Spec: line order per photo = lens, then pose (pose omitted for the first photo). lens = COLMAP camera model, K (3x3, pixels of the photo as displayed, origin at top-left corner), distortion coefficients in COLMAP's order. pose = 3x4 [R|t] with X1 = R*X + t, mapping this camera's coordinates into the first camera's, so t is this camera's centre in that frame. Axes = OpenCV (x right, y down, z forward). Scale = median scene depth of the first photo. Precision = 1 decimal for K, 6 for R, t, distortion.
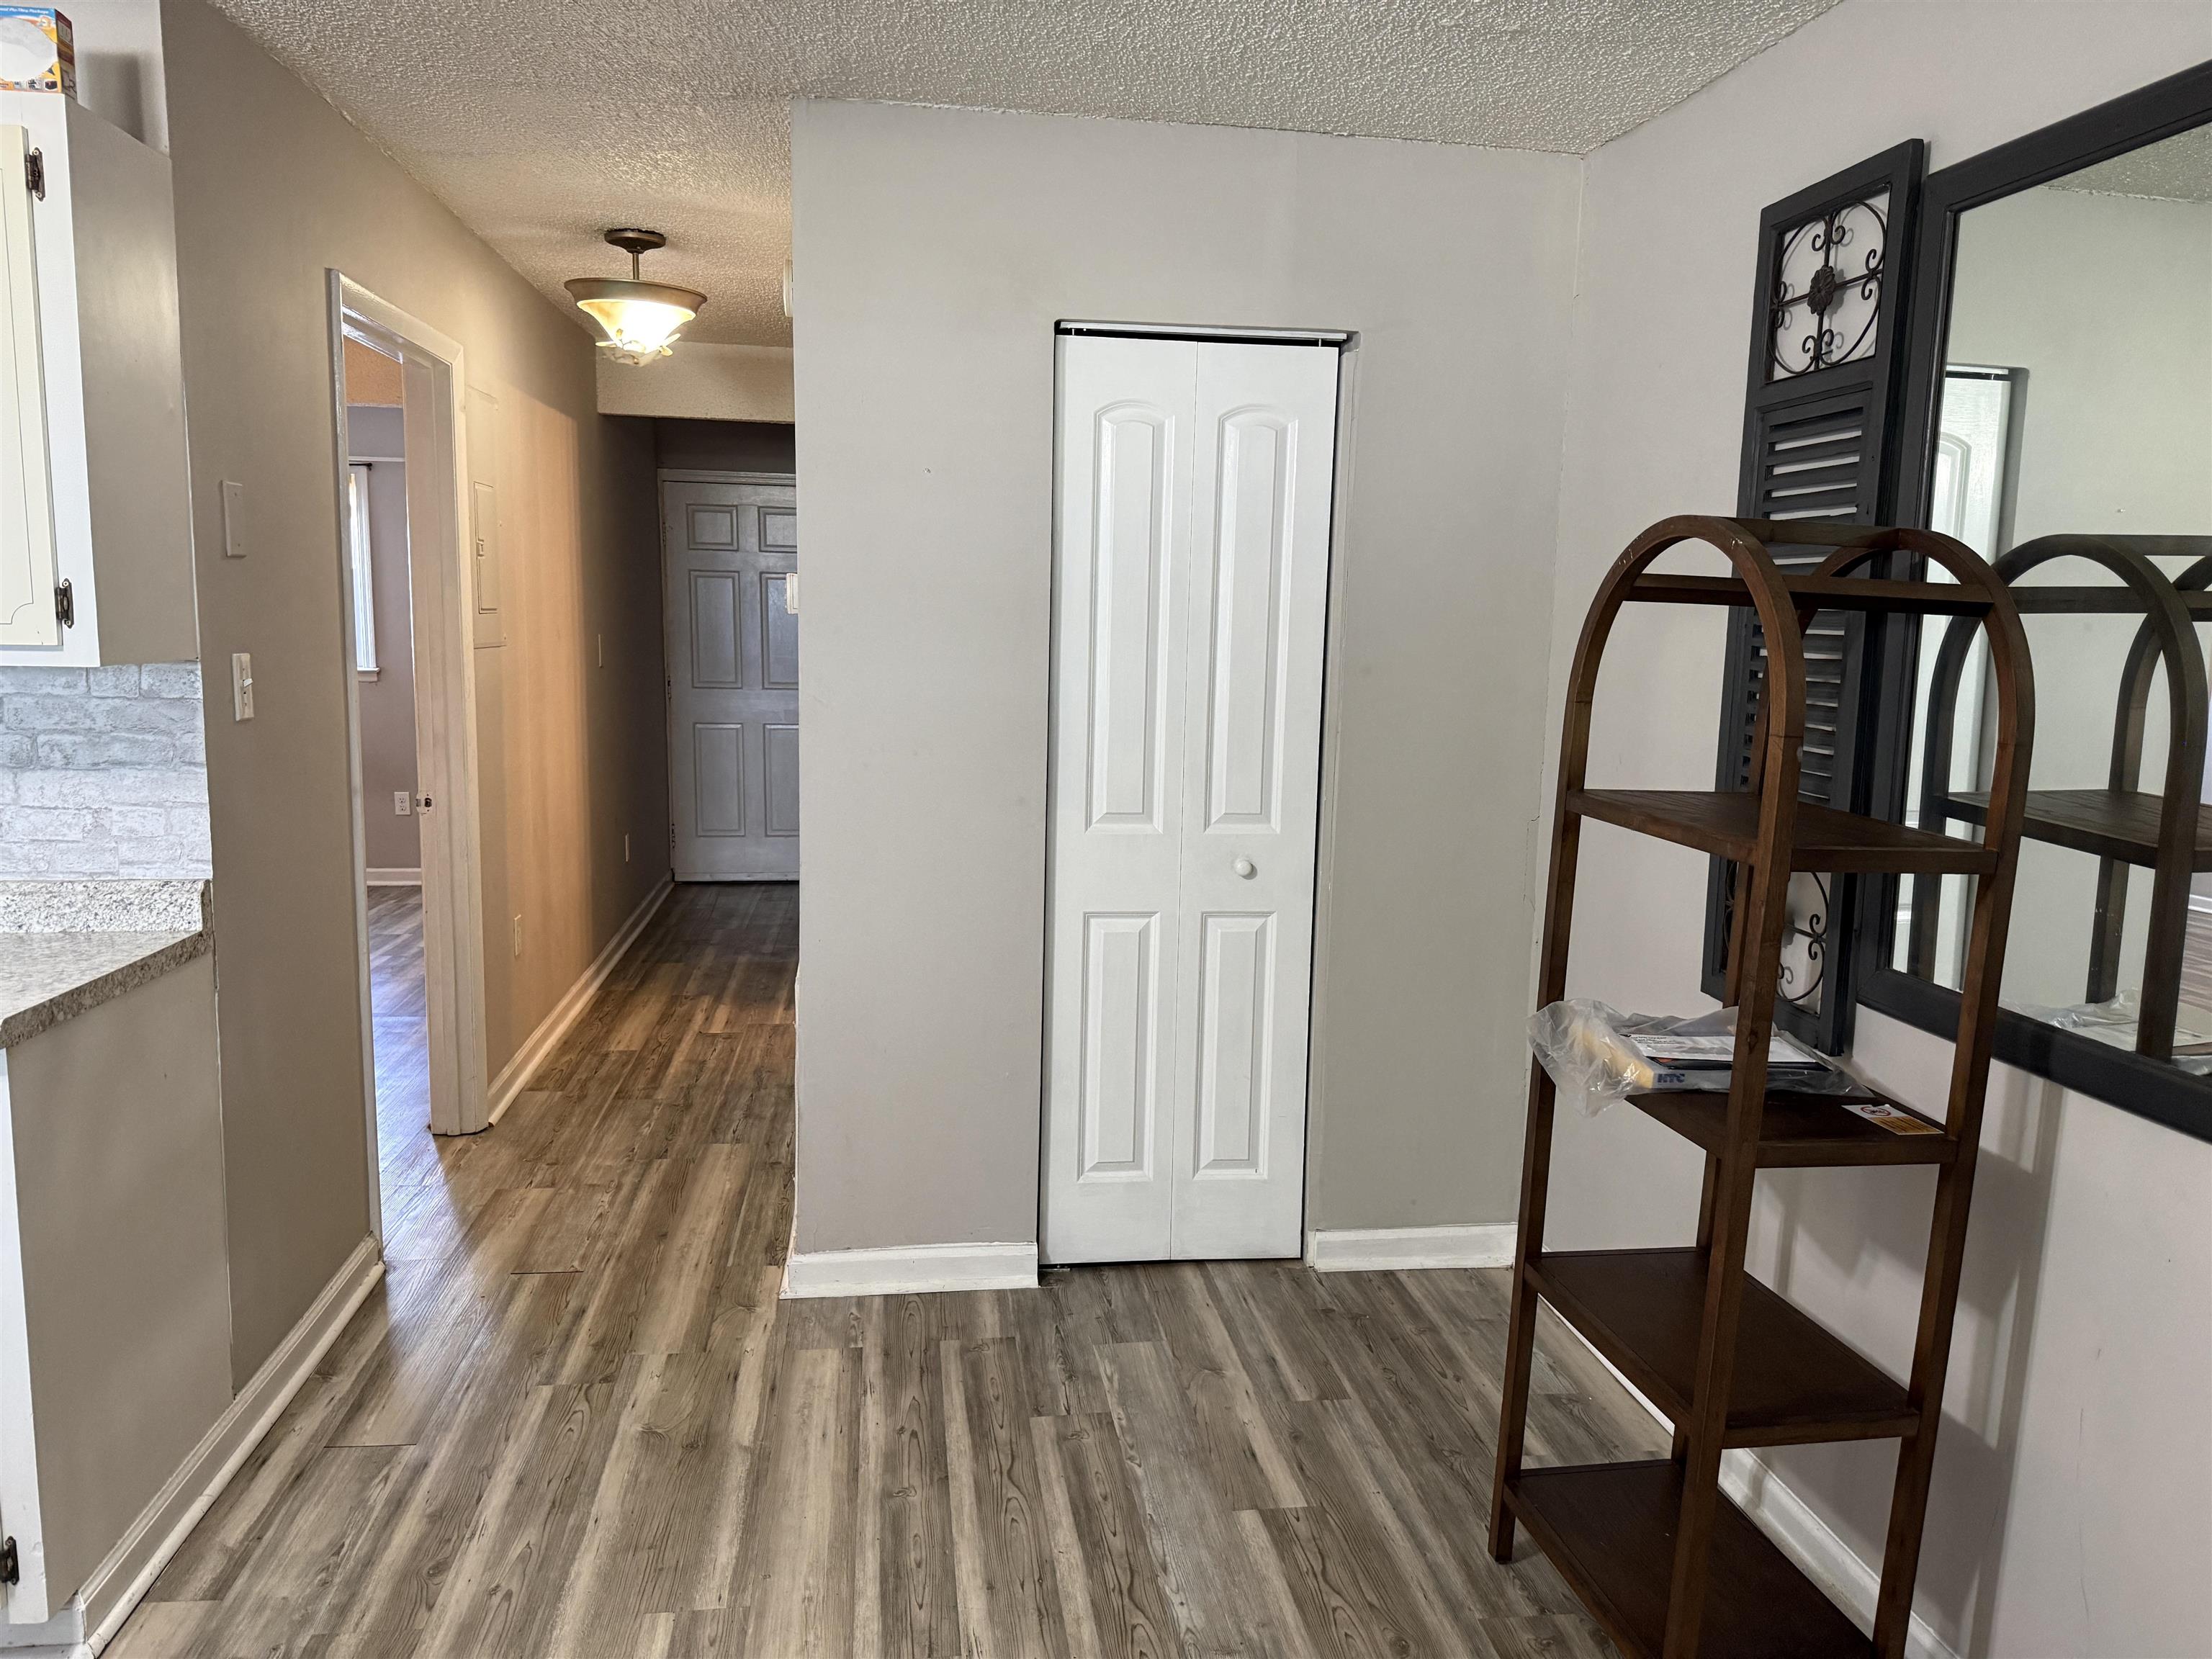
lens RADIAL K [[1560.0, 0, 1105.0], [0, 1560.0, 830.4], [0, 0, 1]] dist [0.031021, -0.039439]
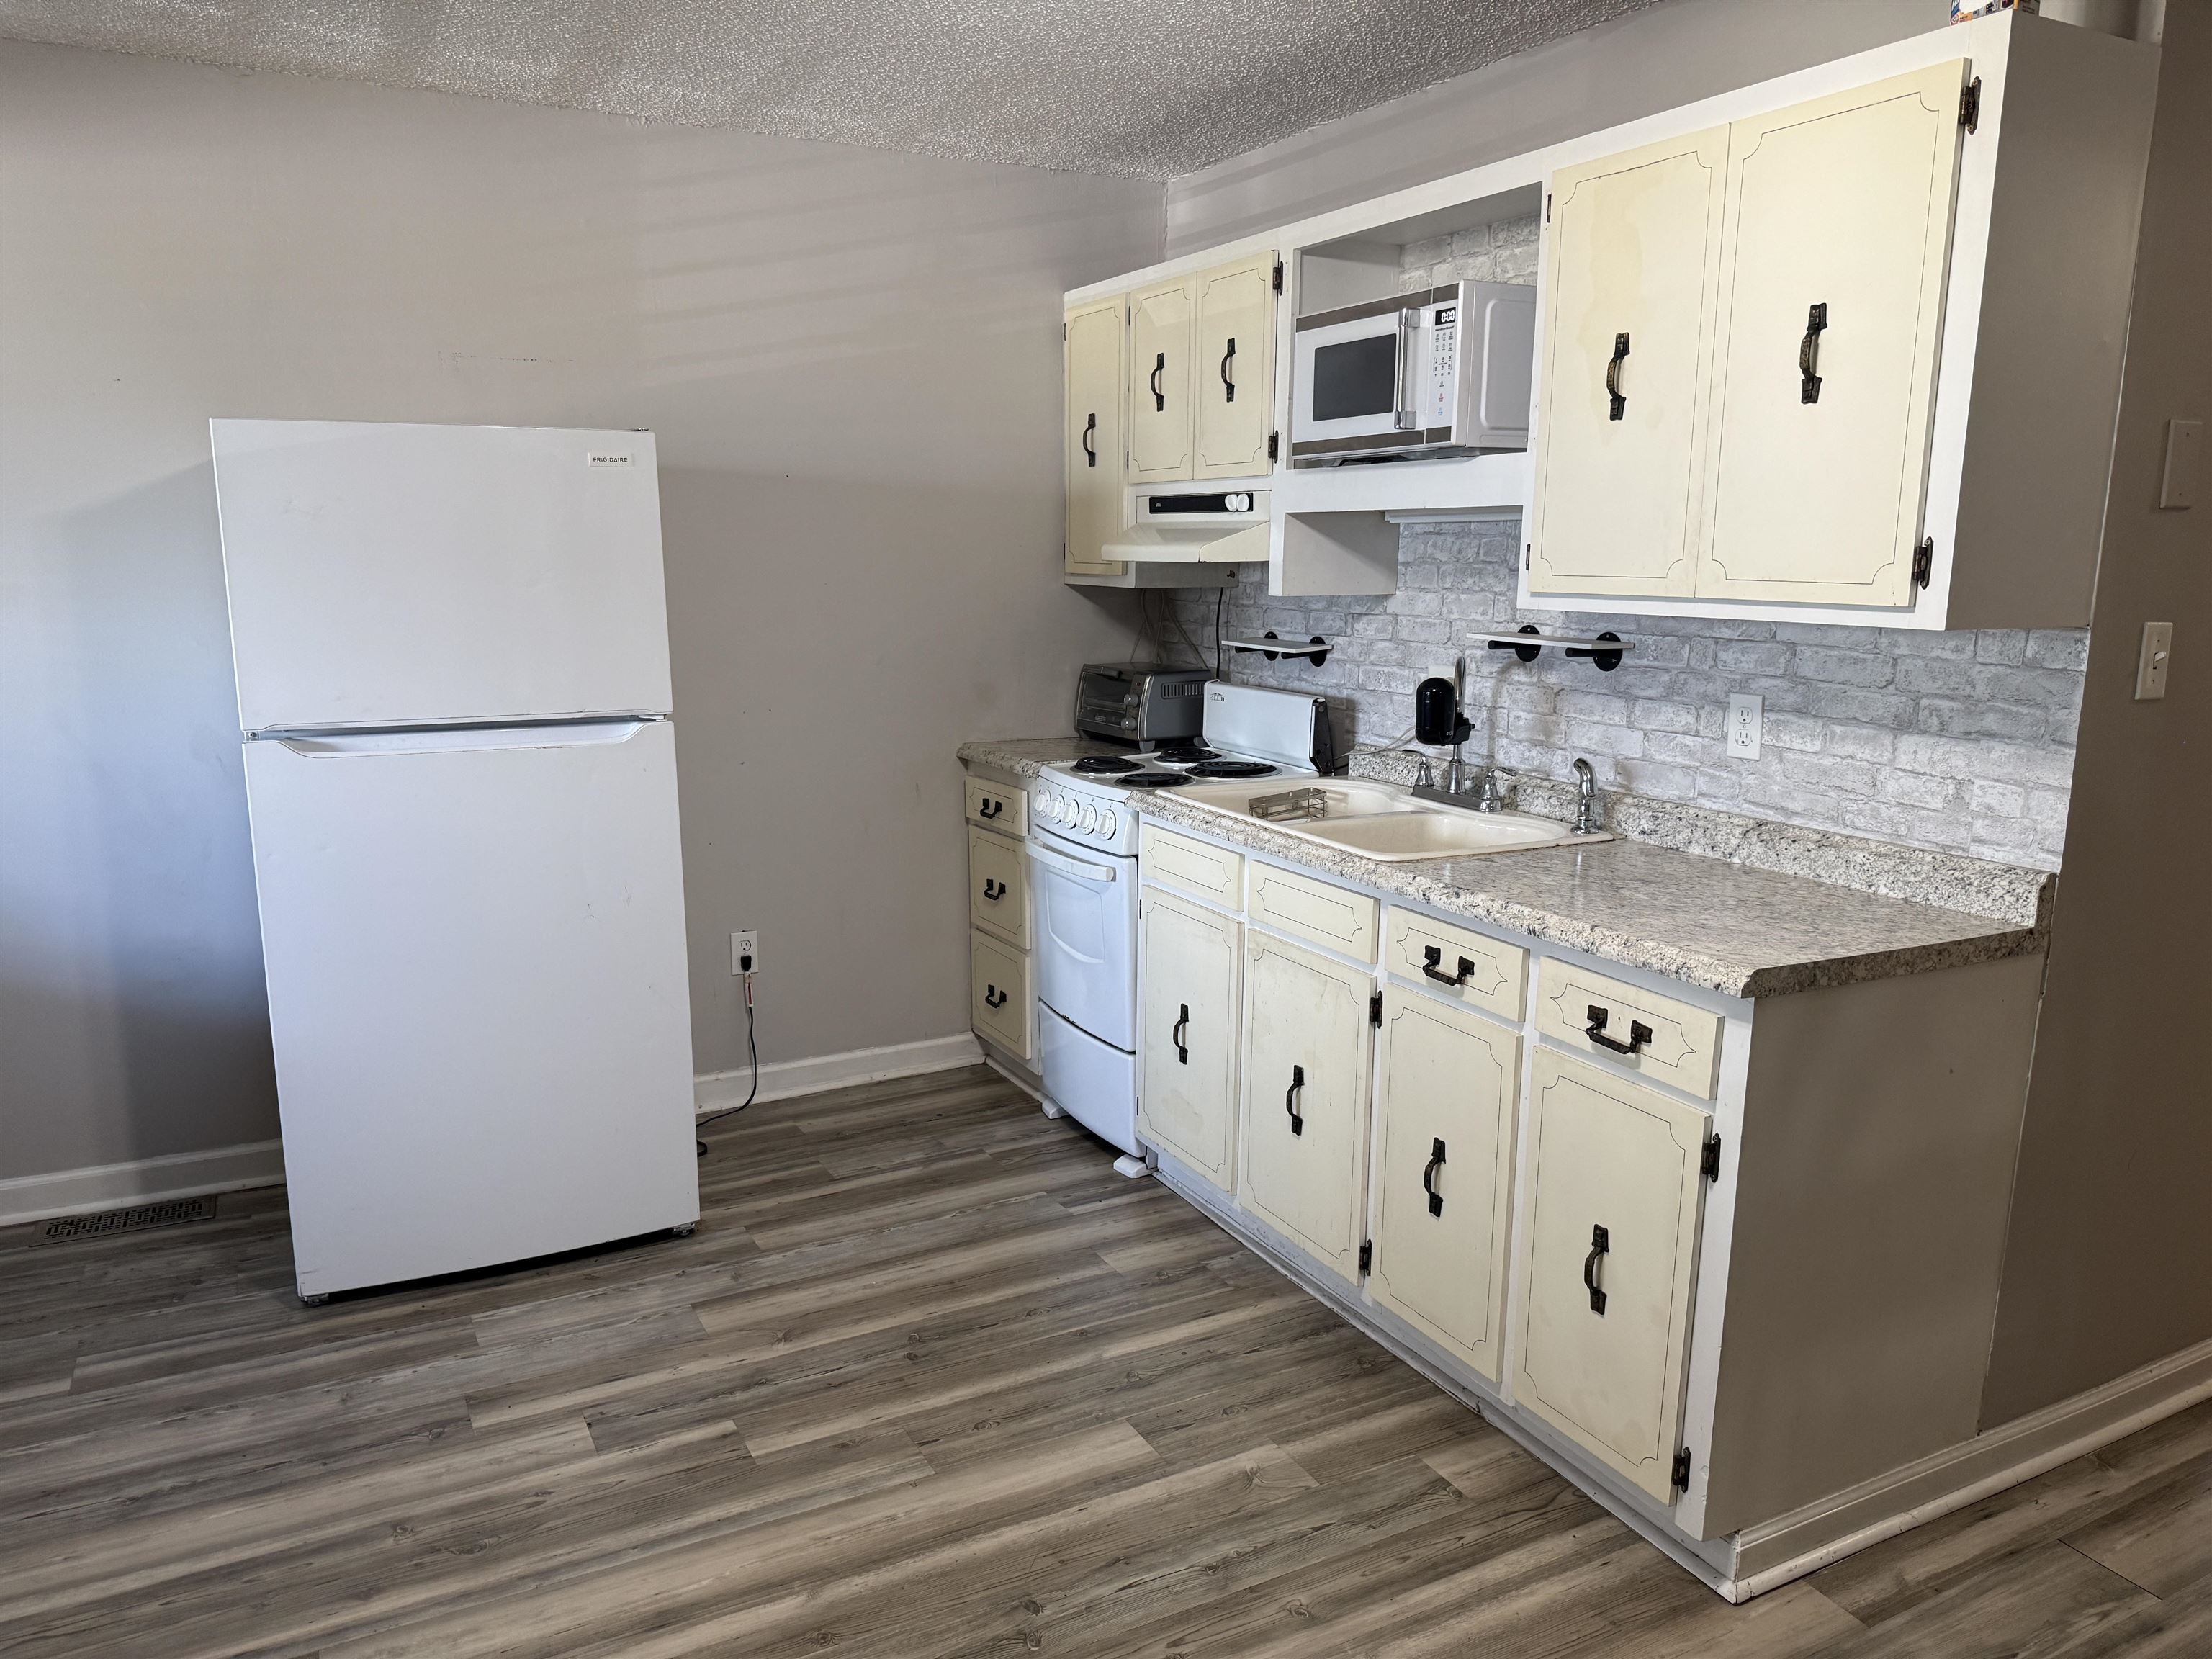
lens RADIAL K [[1560.0, 0, 1112.6], [0, 1560.0, 838.2], [0, 0, 1]] dist [0.031021, -0.039439]
pose [[0.344804, 0.156714, -0.925500, 0.067617], [-0.133776, 0.984105, 0.116798, -0.020961], [0.929093, 0.083537, 0.360288, 0.176564]]
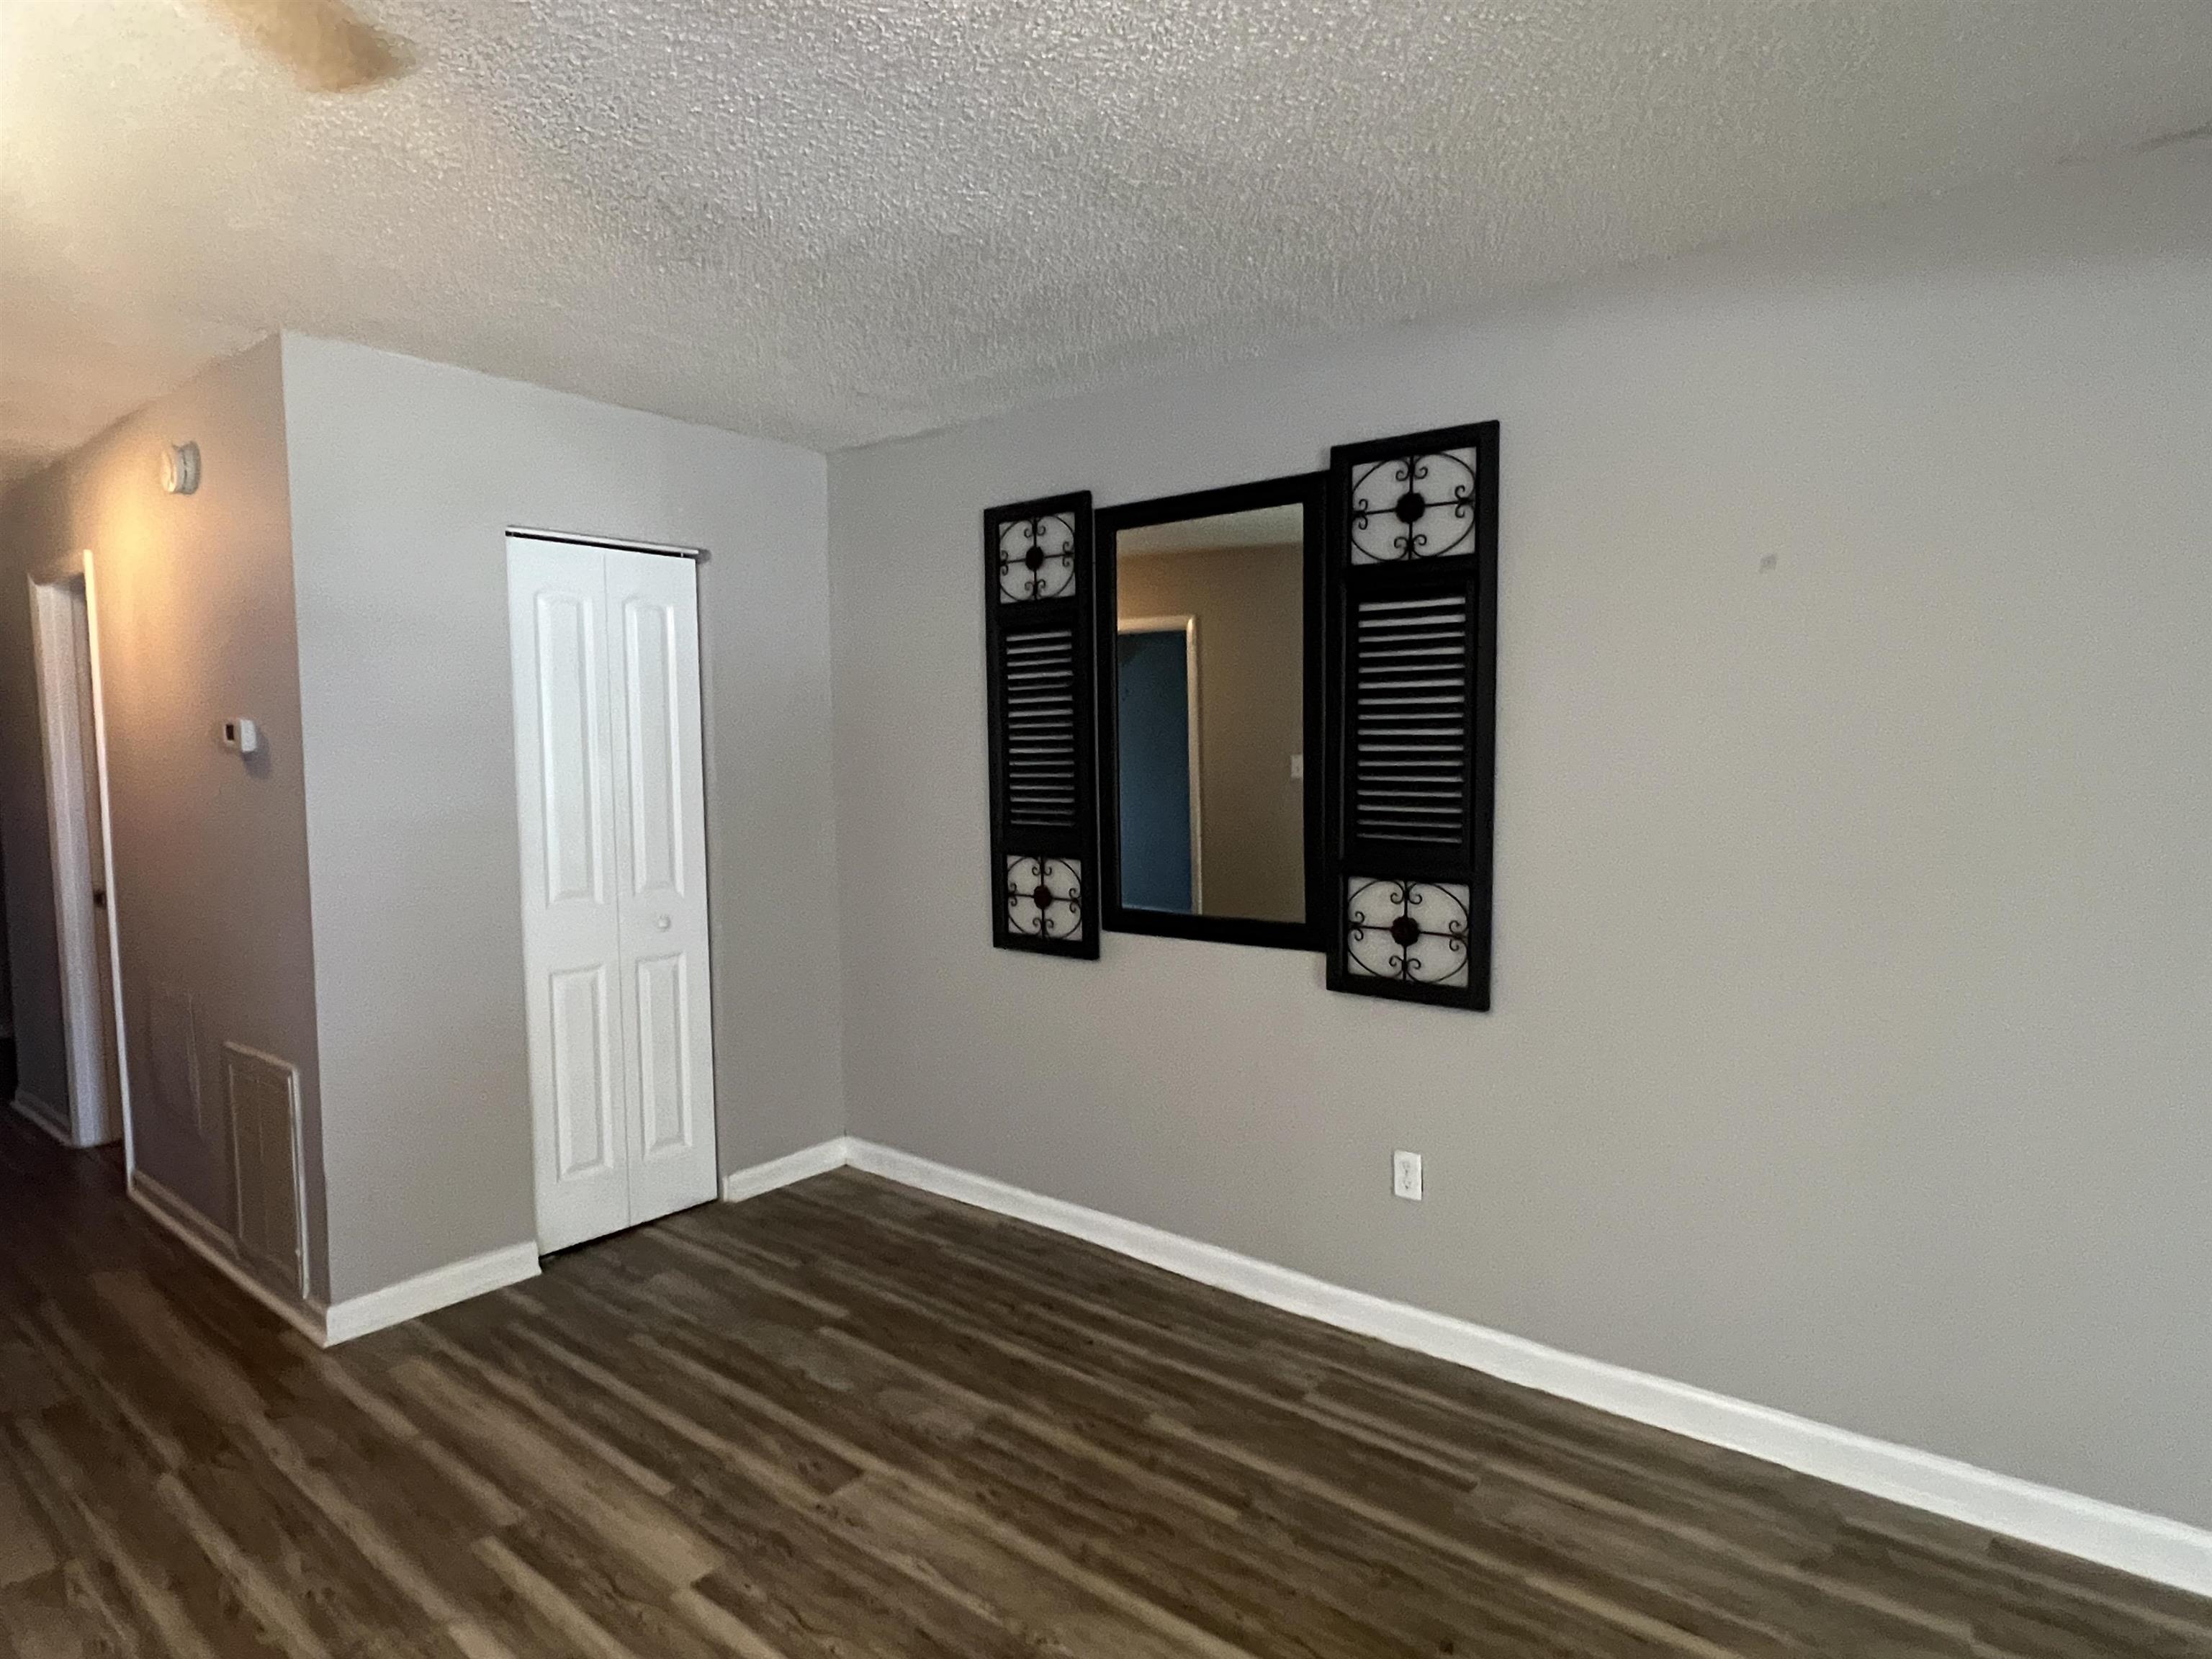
lens RADIAL K [[1247.6, 0, 1098.7], [0, 1247.6, 829.7], [0, 0, 1]] dist [-0.009887, 0.003593]
pose [[0.728238, -0.077896, 0.680883, -0.493472], [0.125877, 0.991820, -0.021163, 0.018216], [-0.673665, 0.101119, 0.732086, -0.103994]]
